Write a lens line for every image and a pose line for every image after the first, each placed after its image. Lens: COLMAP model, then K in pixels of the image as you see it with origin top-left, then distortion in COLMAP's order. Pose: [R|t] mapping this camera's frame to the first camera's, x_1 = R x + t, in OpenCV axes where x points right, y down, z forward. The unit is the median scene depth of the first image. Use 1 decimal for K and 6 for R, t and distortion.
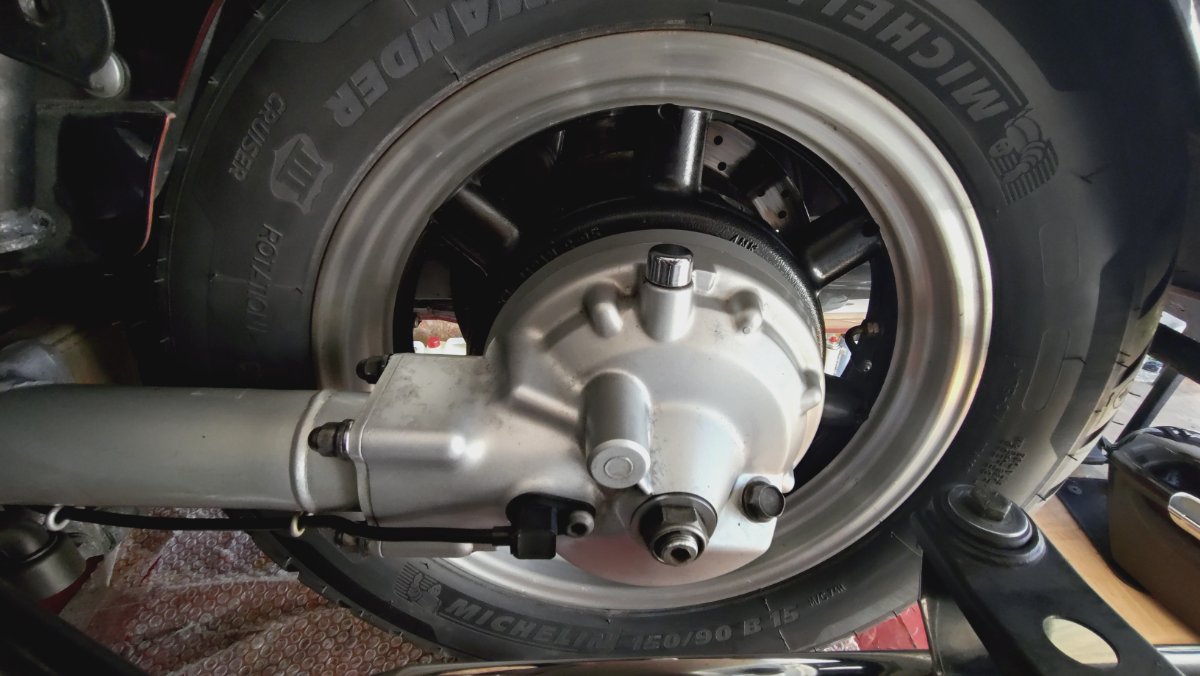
lens RADIAL K [[522.6, 0, 599.4], [0, 522.6, 346.4], [0, 0, 1]] dist [-0.020797, -0.000161]
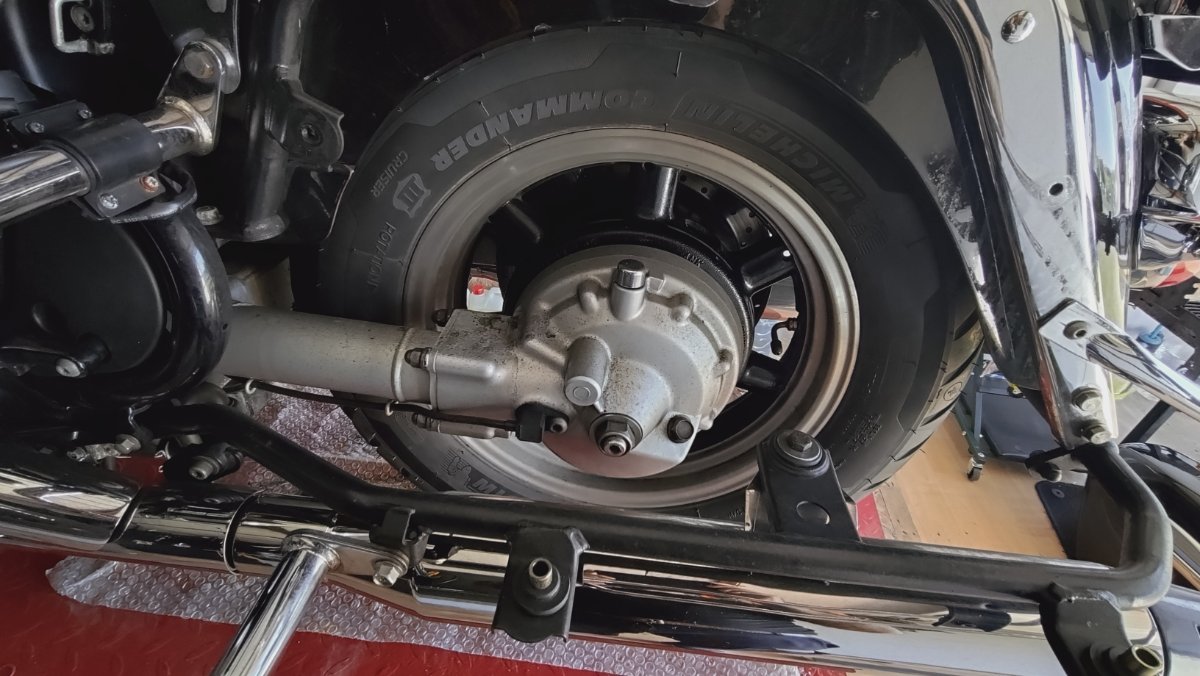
lens RADIAL K [[522.6, 0, 599.4], [0, 522.6, 346.4], [0, 0, 1]] dist [-0.020797, -0.000161]
pose [[0.991285, 0.113470, -0.066915, 0.163804], [-0.107501, 0.990399, 0.086914, -0.061915], [0.076135, -0.078963, 0.993966, -0.583539]]
